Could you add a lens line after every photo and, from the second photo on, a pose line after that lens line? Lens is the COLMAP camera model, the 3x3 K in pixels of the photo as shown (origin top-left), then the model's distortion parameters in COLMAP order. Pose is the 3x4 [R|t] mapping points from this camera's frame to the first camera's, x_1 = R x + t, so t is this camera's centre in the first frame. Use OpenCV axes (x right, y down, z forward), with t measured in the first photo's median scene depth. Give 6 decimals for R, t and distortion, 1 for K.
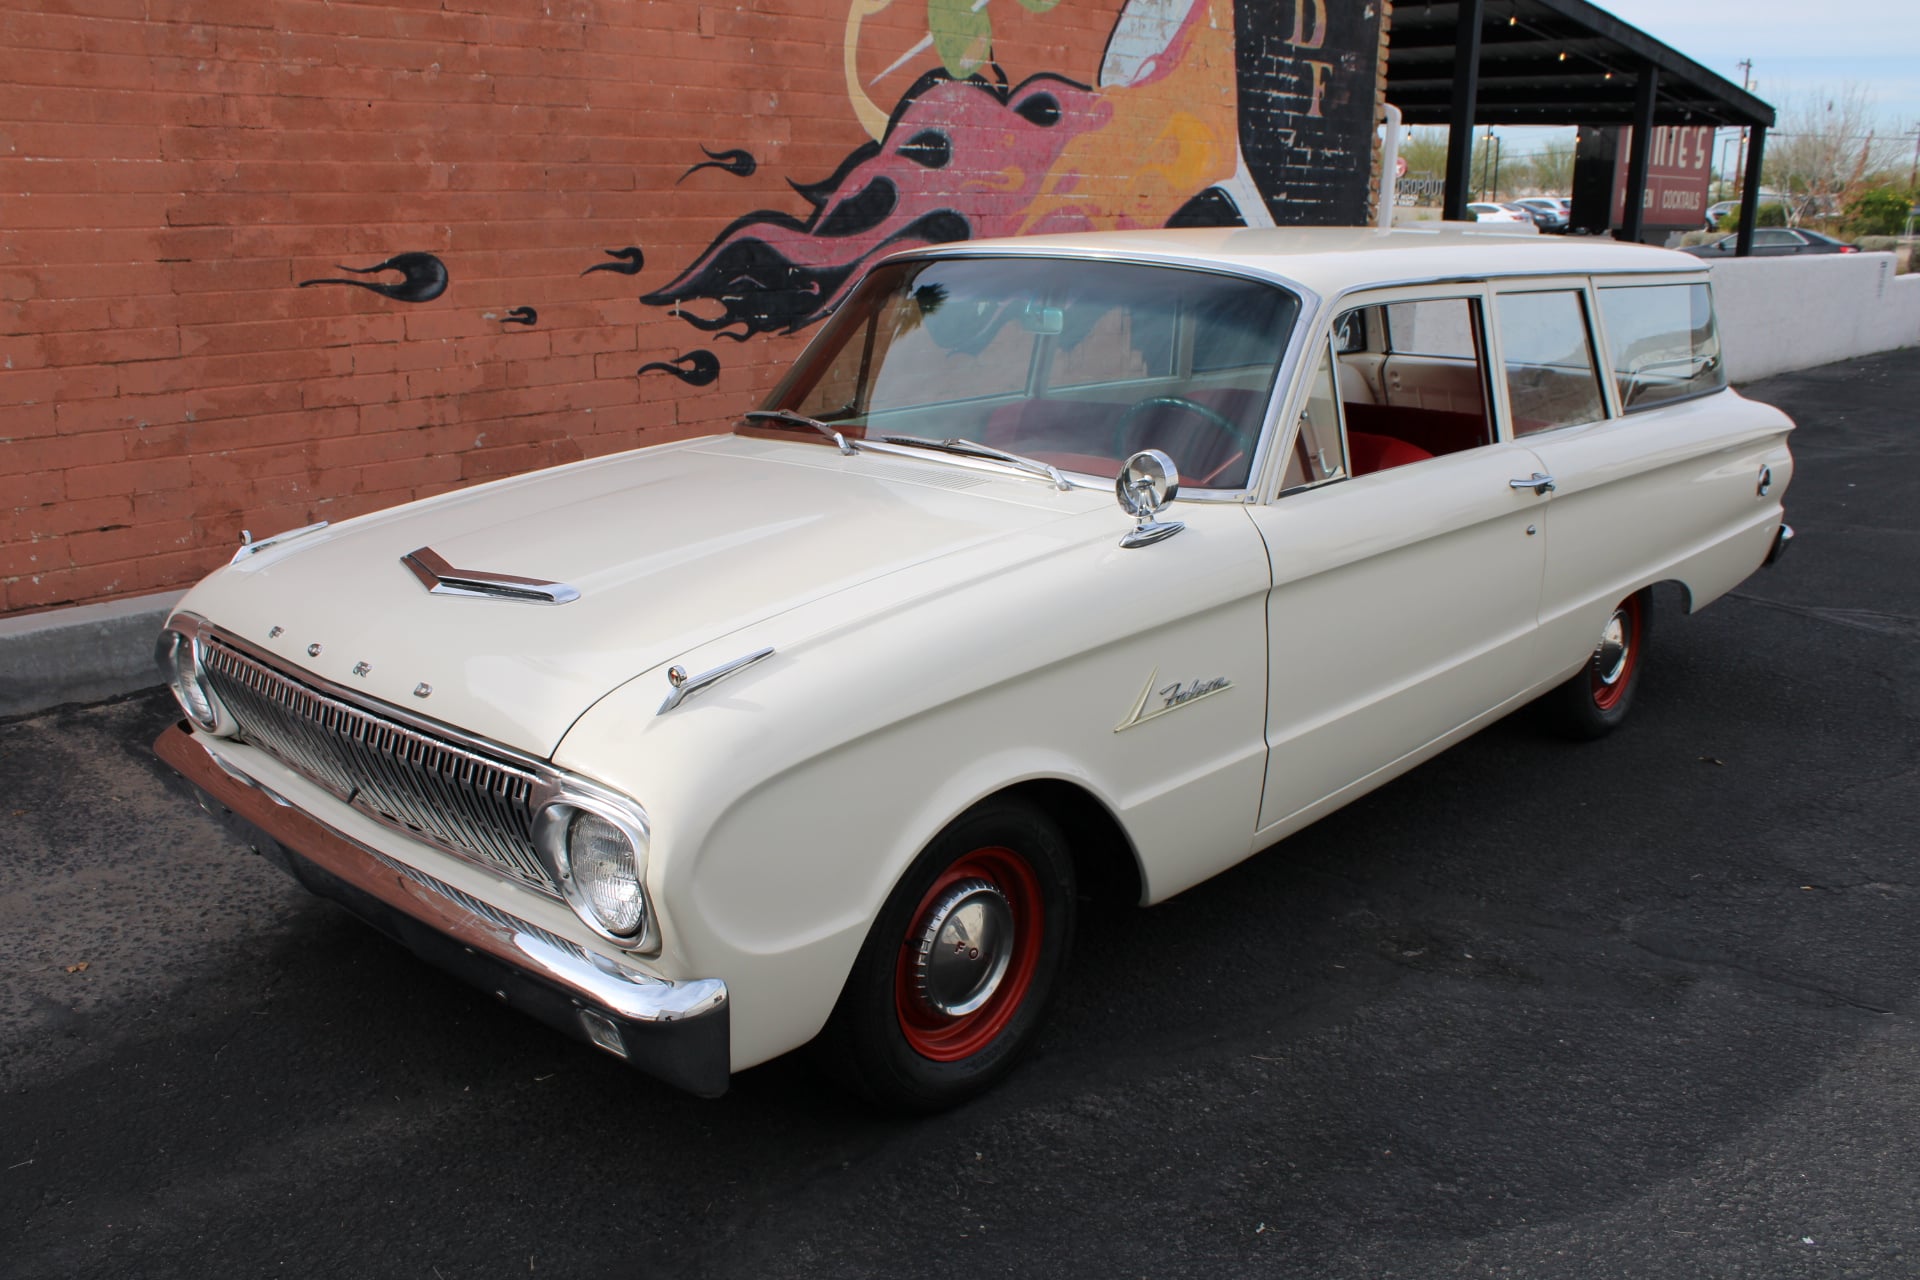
lens RADIAL K [[1658.3, 0, 950.6], [0, 1658.3, 643.5], [0, 0, 1]] dist [-0.164764, 0.155312]
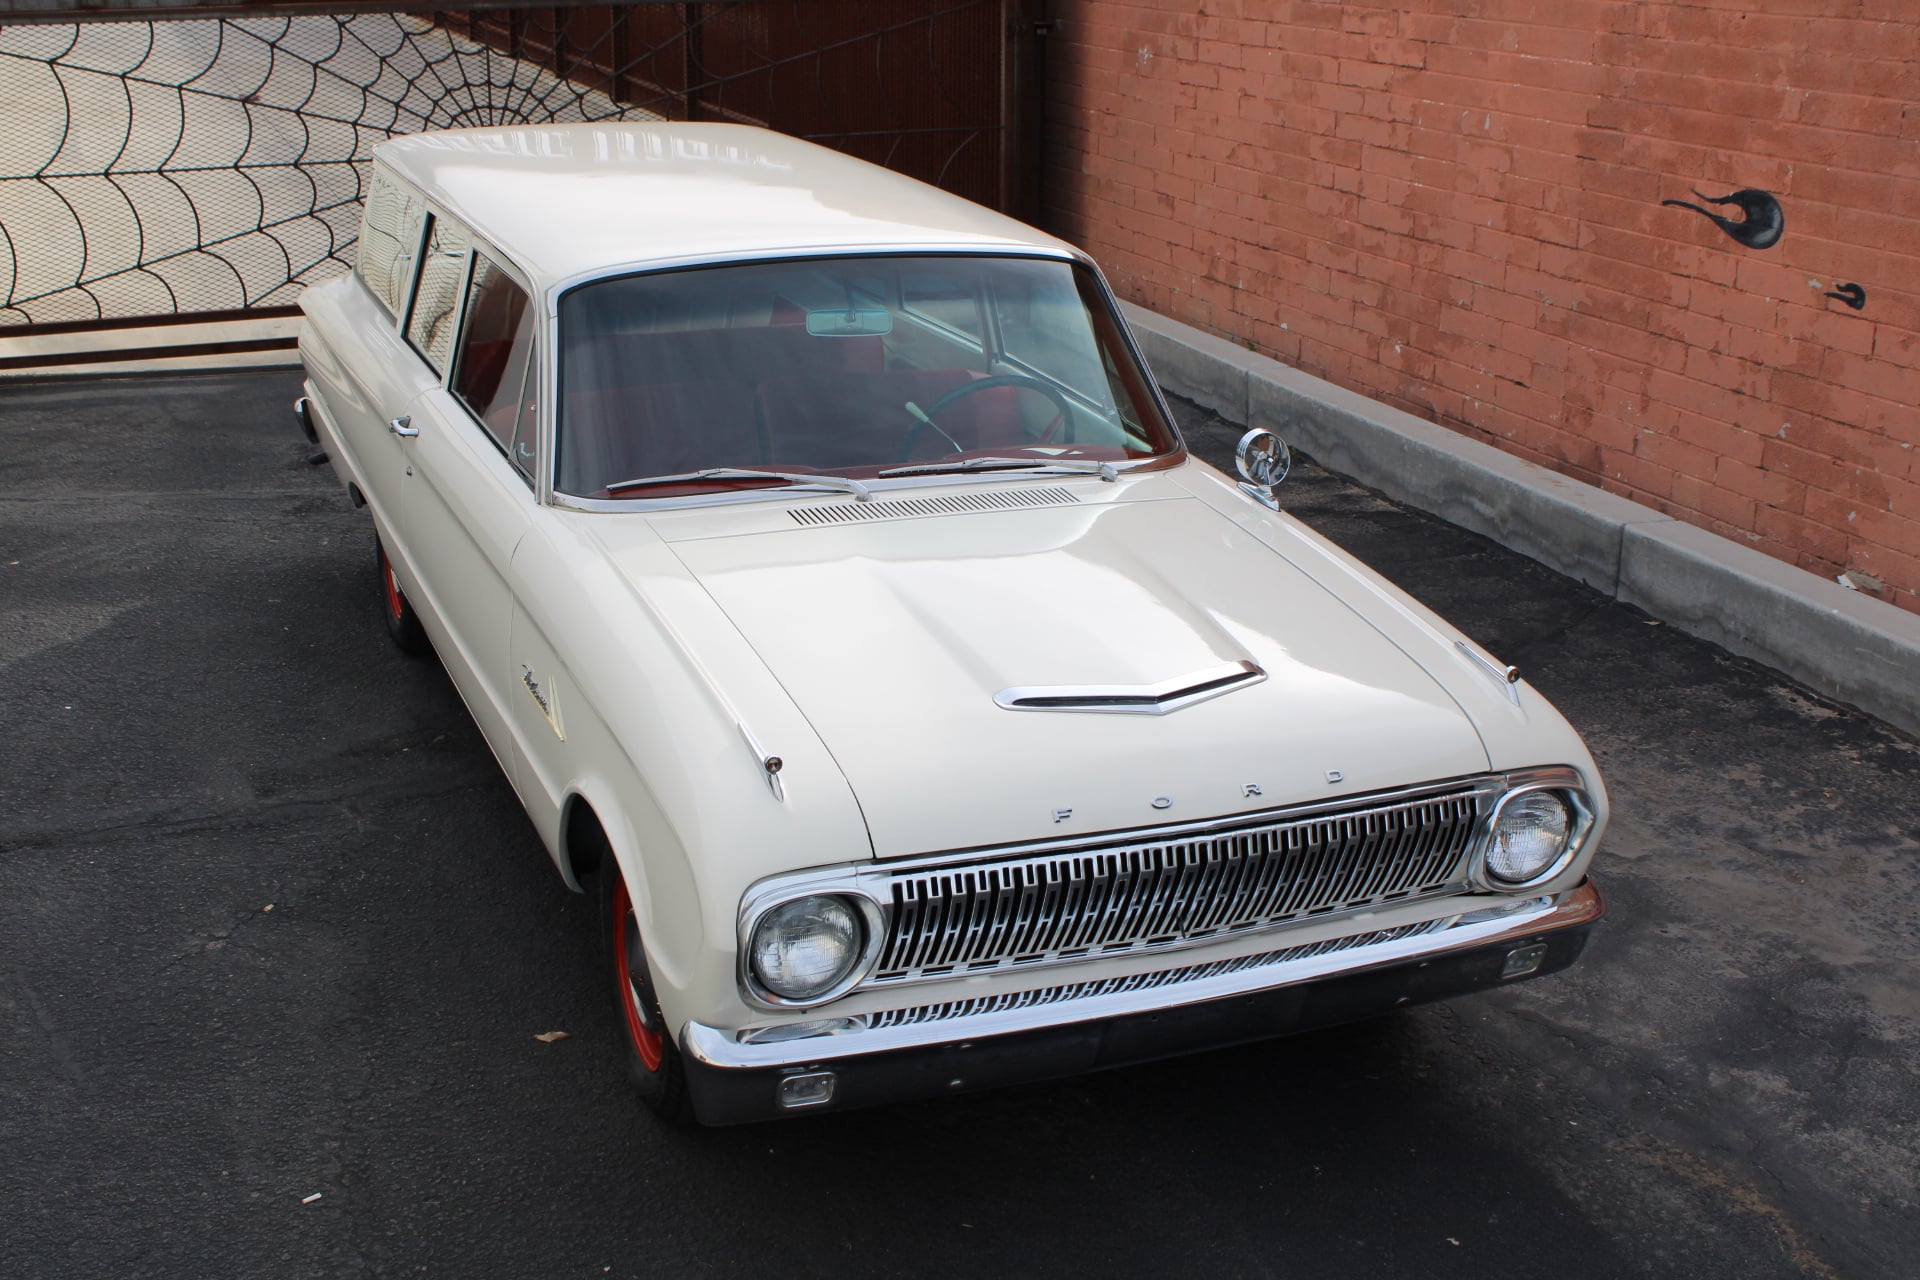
lens RADIAL K [[2343.6, 0, 942.4], [0, 2343.6, 645.9], [0, 0, 1]] dist [-0.090474, 0.132337]
pose [[-0.456771, 0.261388, -0.850315, 0.995199], [-0.246157, 0.881396, 0.403172, -0.427112], [0.854849, 0.393469, -0.338254, 1.168897]]
